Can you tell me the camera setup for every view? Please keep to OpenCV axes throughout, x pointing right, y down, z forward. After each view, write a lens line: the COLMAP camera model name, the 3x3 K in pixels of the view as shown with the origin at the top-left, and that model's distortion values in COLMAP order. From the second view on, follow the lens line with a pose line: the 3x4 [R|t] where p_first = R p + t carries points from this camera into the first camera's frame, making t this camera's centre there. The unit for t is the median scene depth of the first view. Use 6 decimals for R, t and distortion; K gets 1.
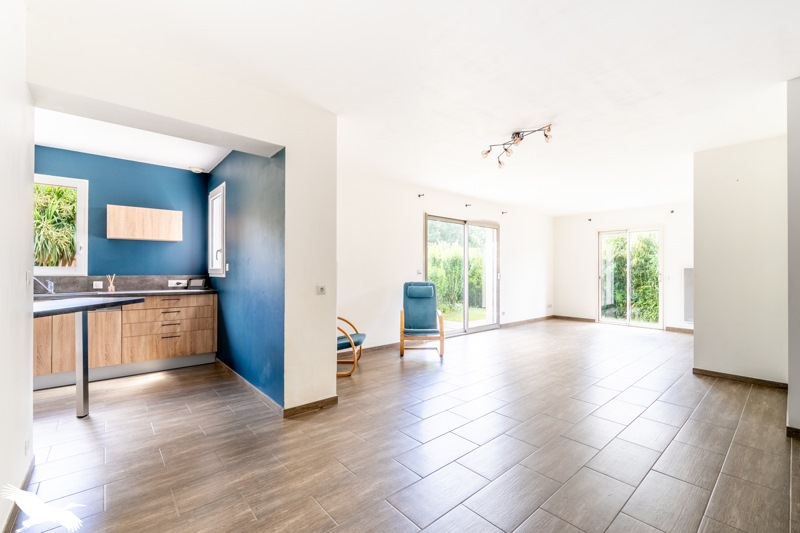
lens RADIAL K [[335.9, 0, 368.9], [0, 335.9, 266.7], [0, 0, 1]] dist [-0.000364, 0.000031]
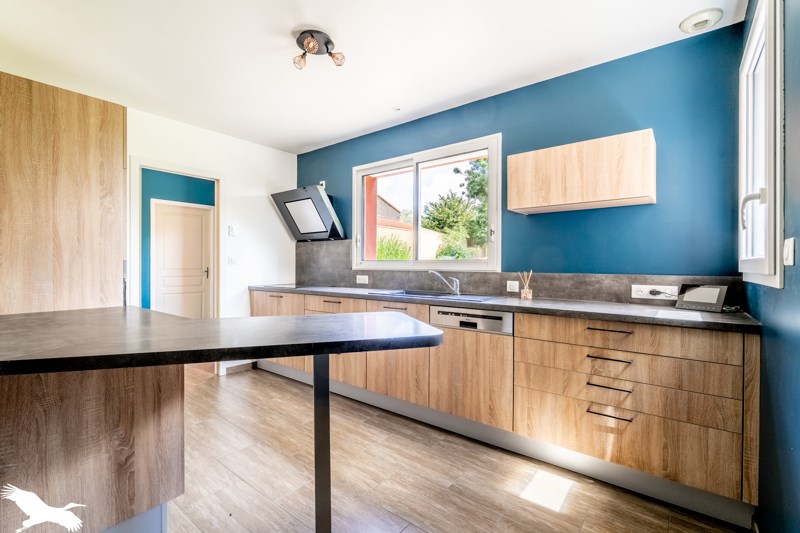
lens RADIAL K [[335.9, 0, 368.9], [0, 335.9, 266.7], [0, 0, 1]] dist [-0.000364, 0.000031]
pose [[0.201730, 0.008407, -0.979405, -0.208130], [0.007304, 0.999922, 0.010088, 0.006705], [0.979414, -0.009189, 0.201653, 0.564272]]
